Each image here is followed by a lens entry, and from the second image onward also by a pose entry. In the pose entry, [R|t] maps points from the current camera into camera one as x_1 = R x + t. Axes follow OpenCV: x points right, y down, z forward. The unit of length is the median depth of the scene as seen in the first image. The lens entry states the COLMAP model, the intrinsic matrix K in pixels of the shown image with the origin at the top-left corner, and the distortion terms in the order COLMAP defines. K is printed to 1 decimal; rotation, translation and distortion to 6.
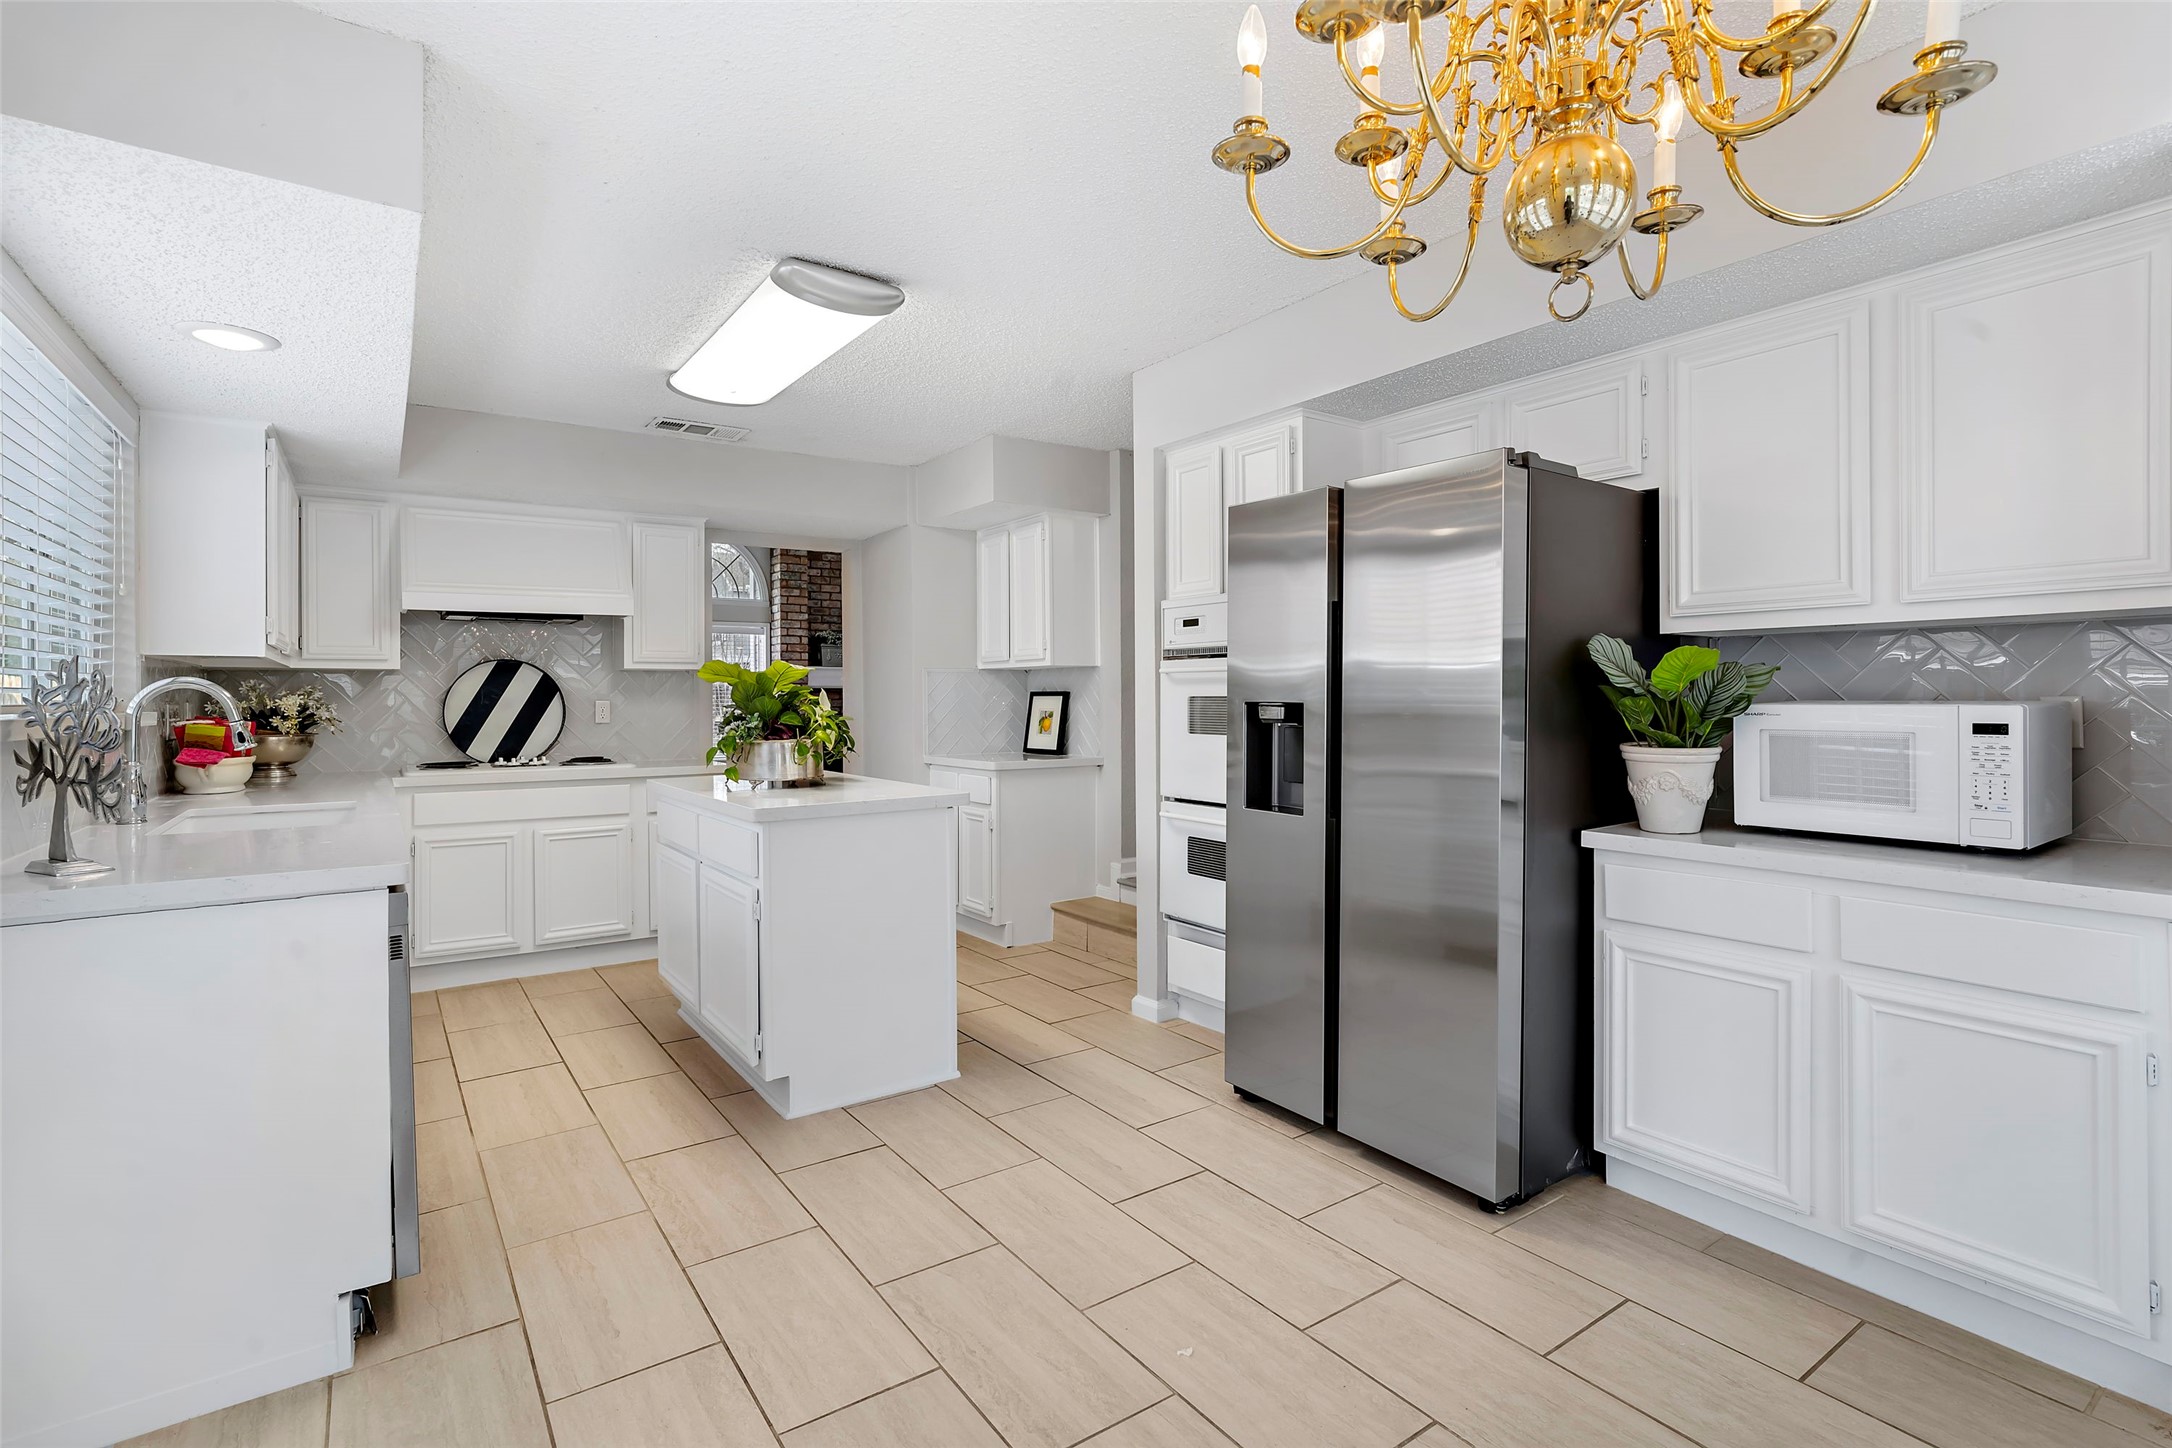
lens RADIAL K [[1022.5, 0, 1086.2], [0, 1022.5, 715.3], [0, 0, 1]] dist [-0.017179, 0.007214]
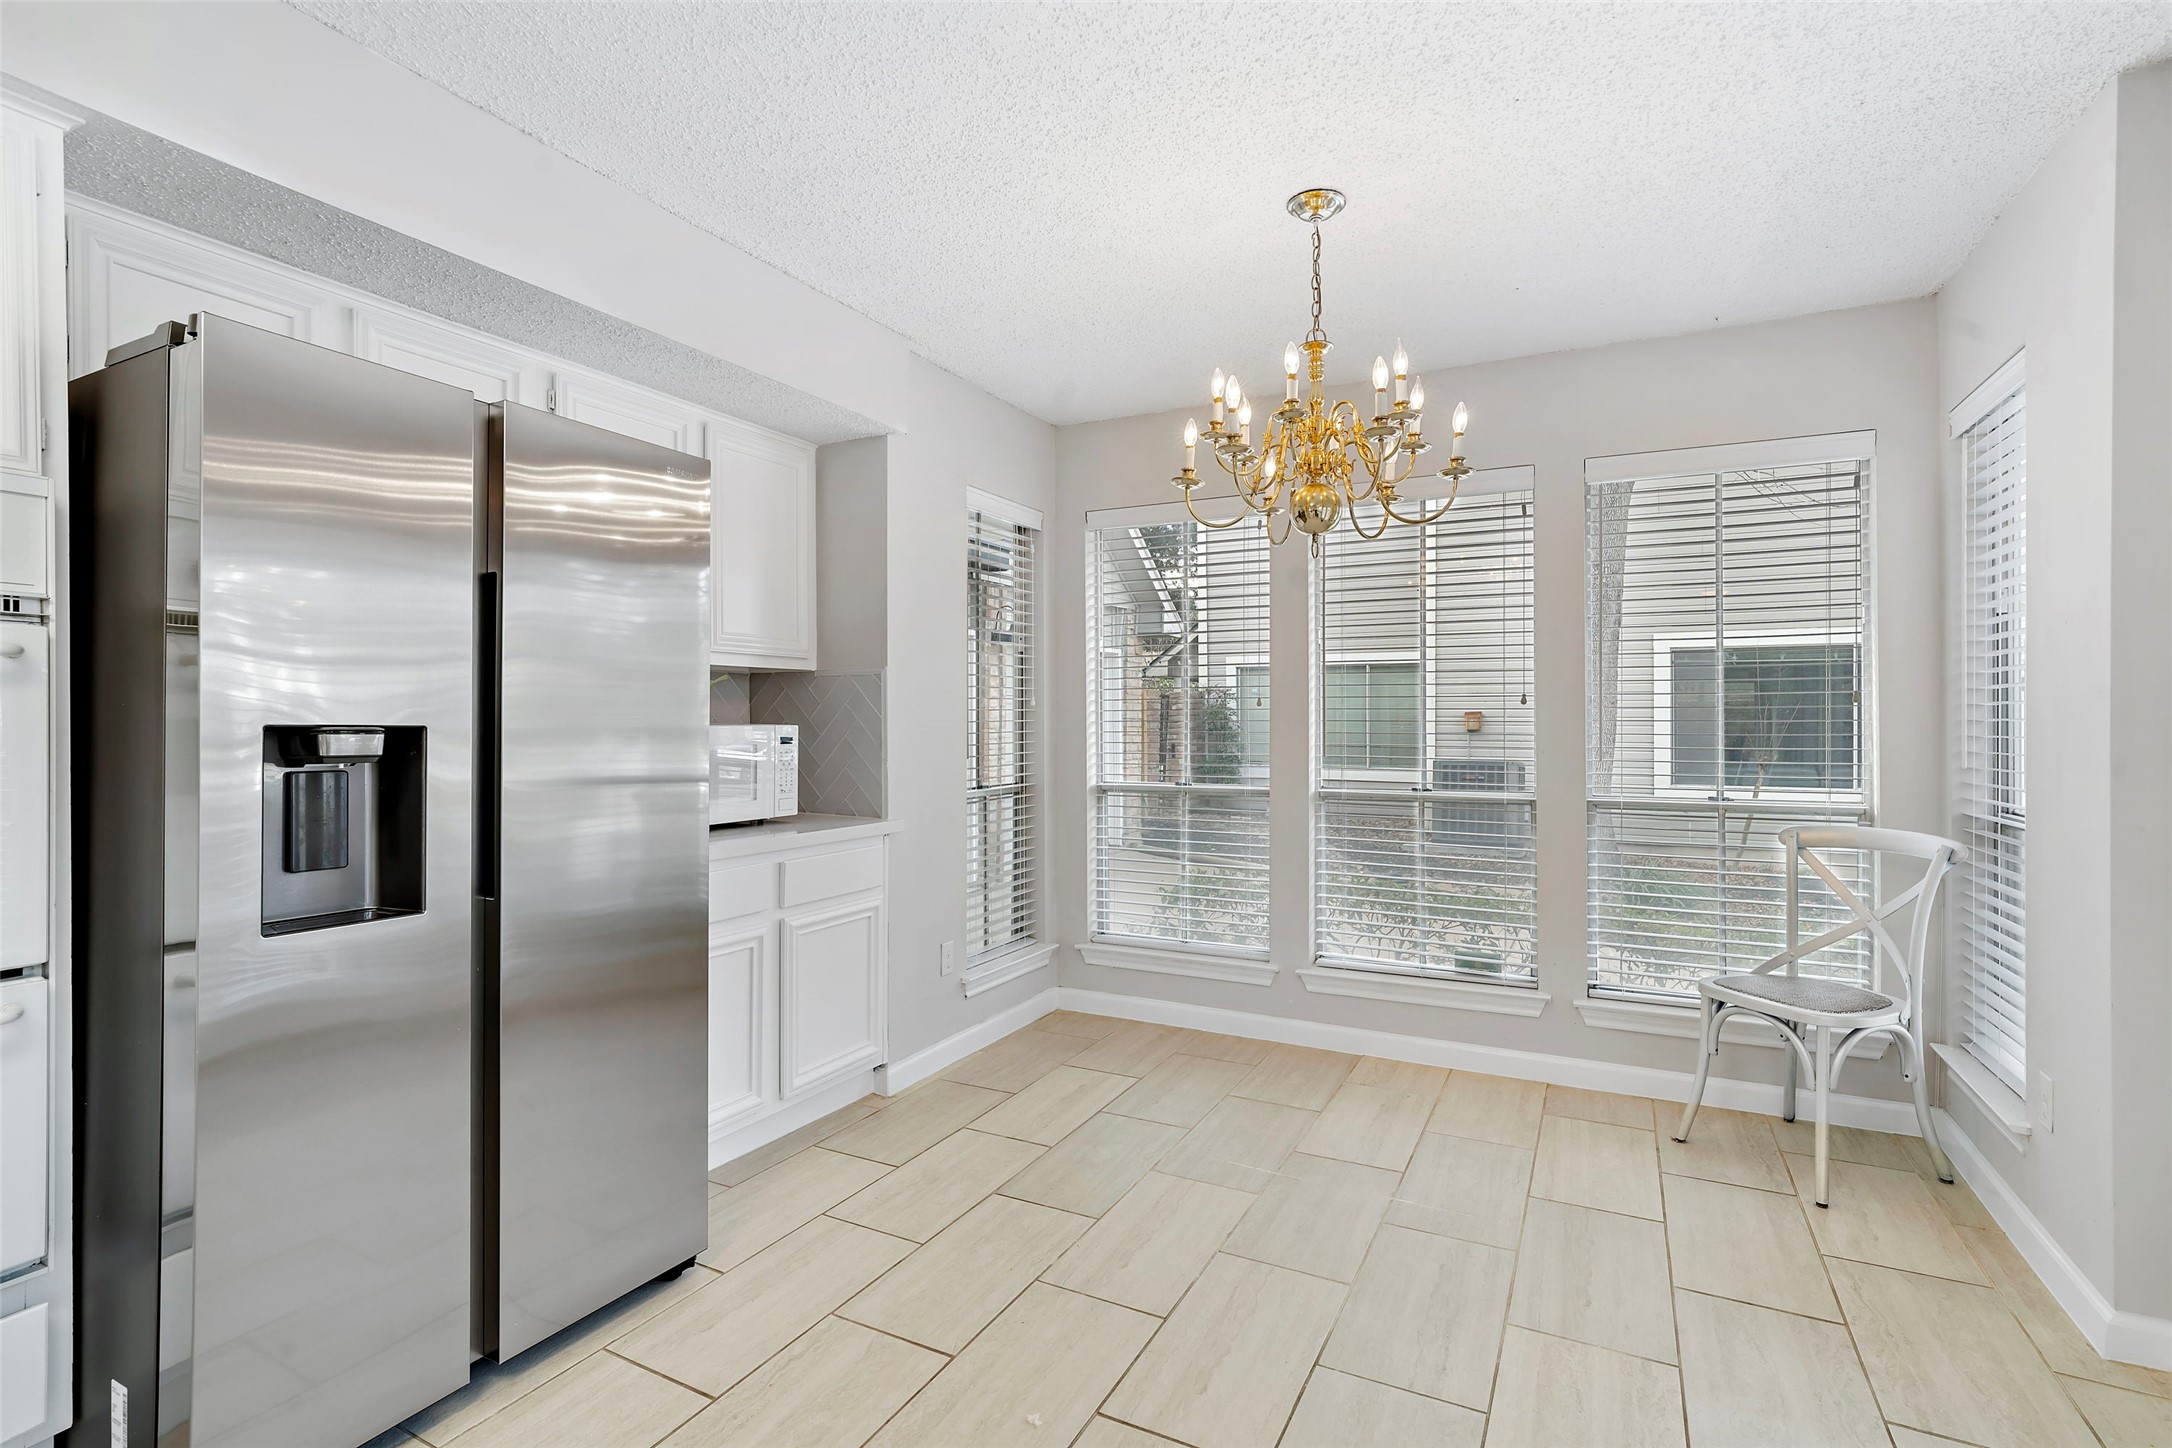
lens RADIAL K [[1022.5, 0, 1067.4], [0, 1022.5, 724.3], [0, 0, 1]] dist [-0.017179, 0.007214]
pose [[-0.447730, 0.002902, 0.894164, -0.709373], [0.020704, 0.999760, 0.007122, -0.014131], [-0.893929, 0.021701, -0.447683, 1.305475]]
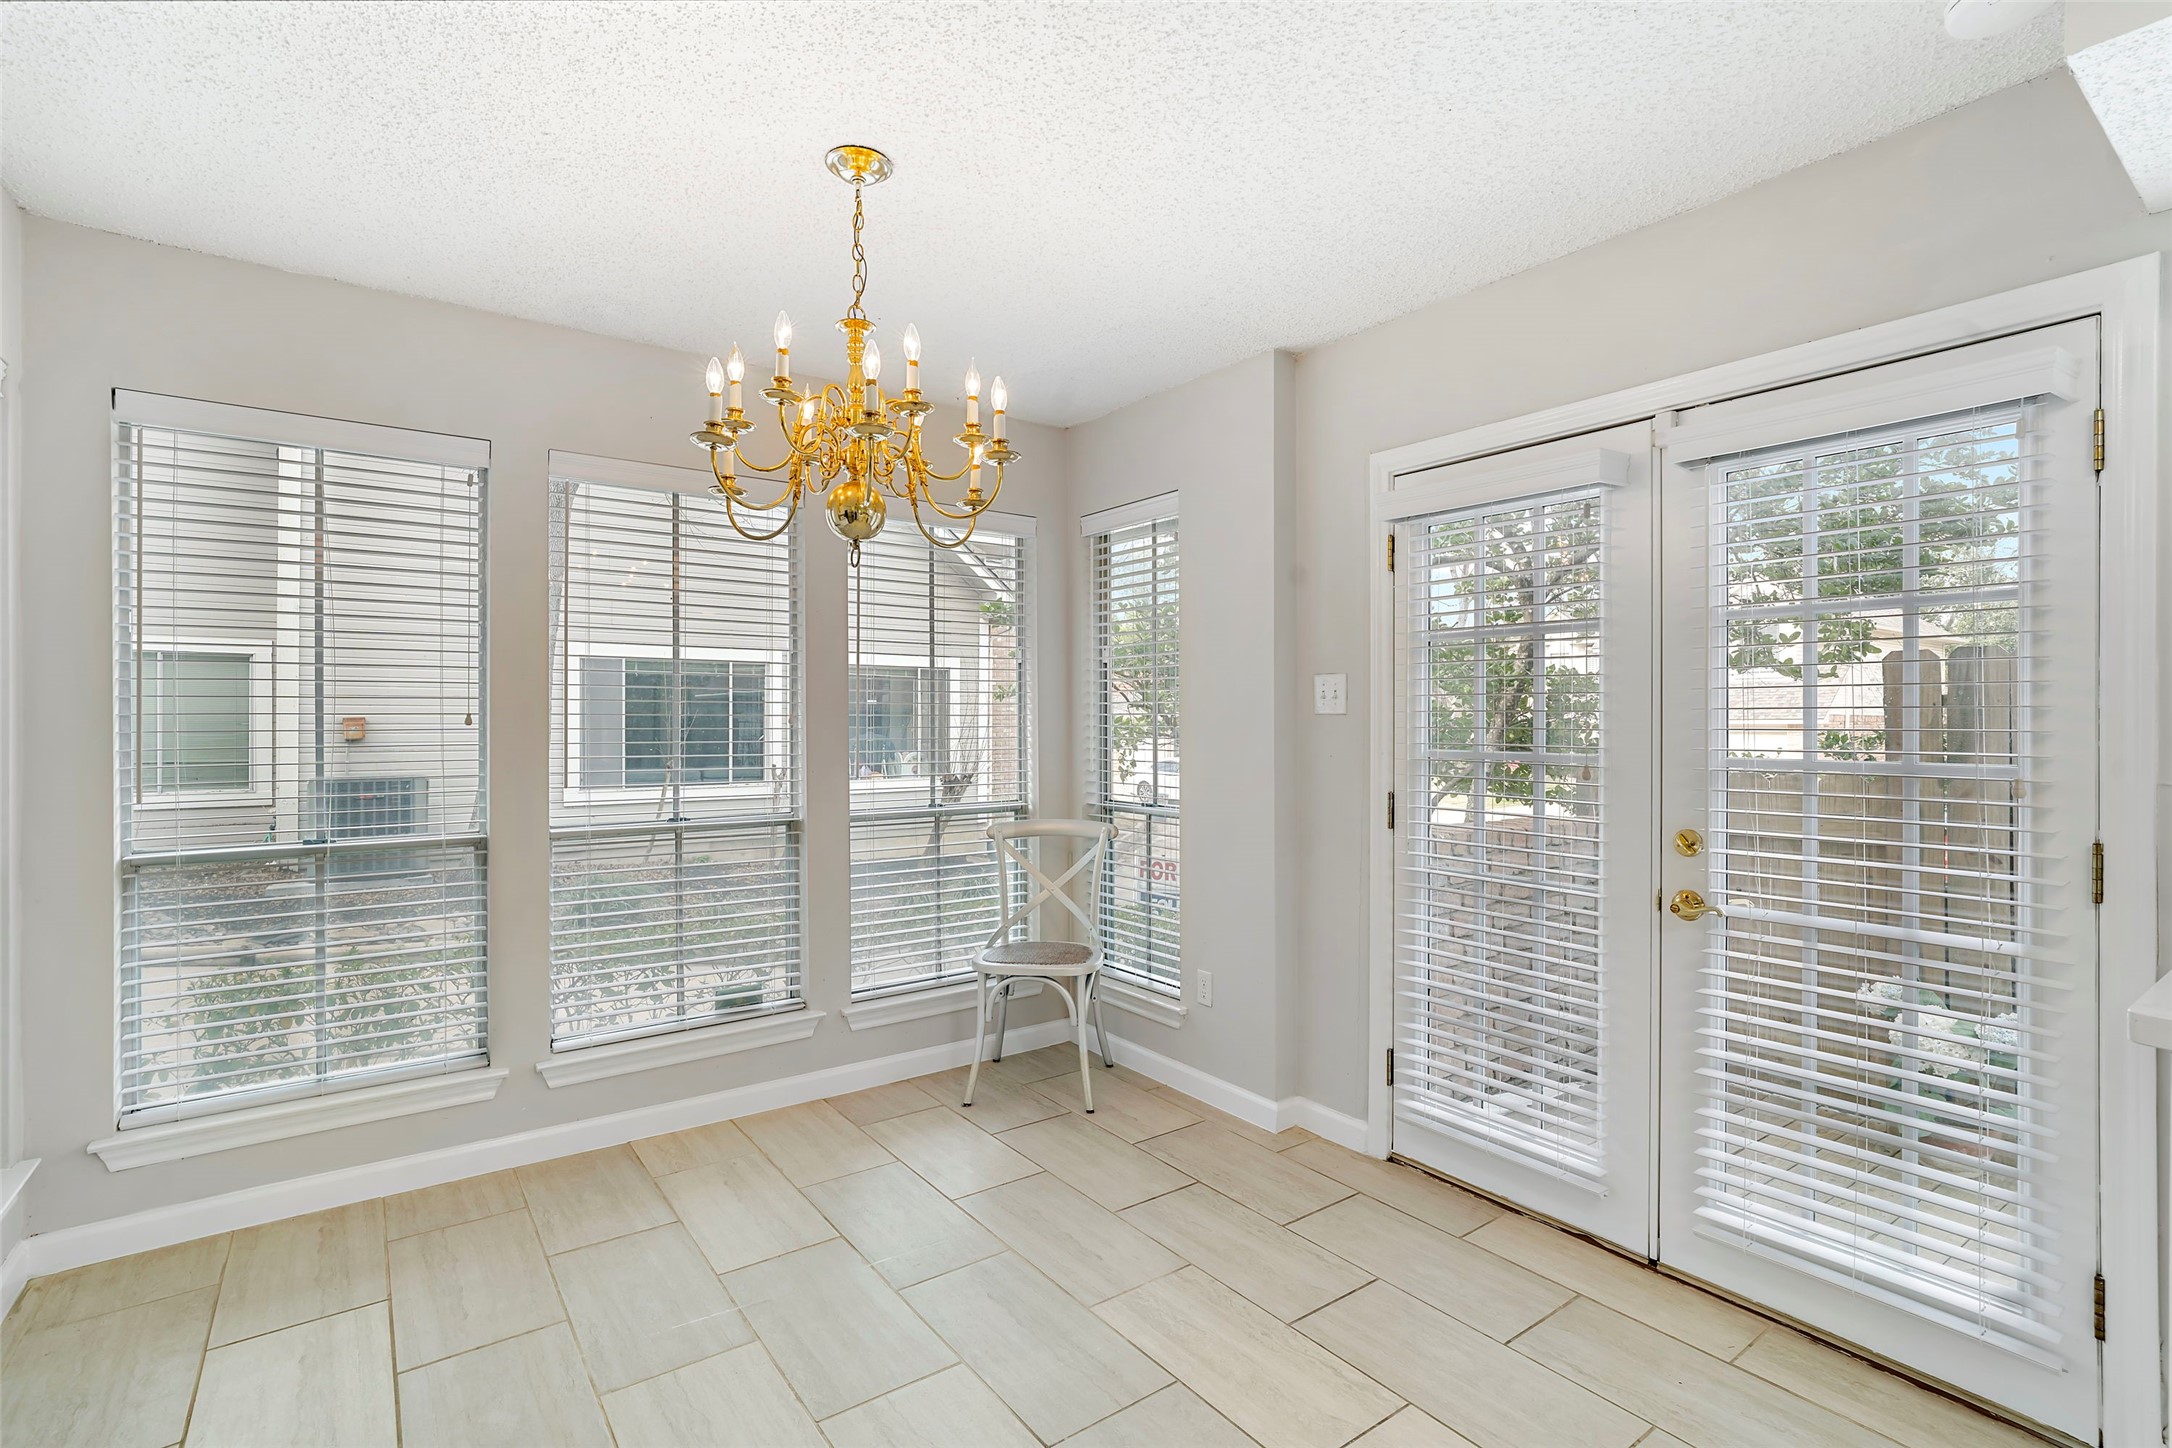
lens RADIAL K [[1022.5, 0, 1096.7], [0, 1022.5, 723.7], [0, 0, 1]] dist [-0.017179, 0.007214]
pose [[-0.999667, 0.007322, -0.024731, 0.019923], [0.006729, 0.999690, 0.023986, -0.058883], [0.024899, 0.023812, -0.999406, 1.560293]]
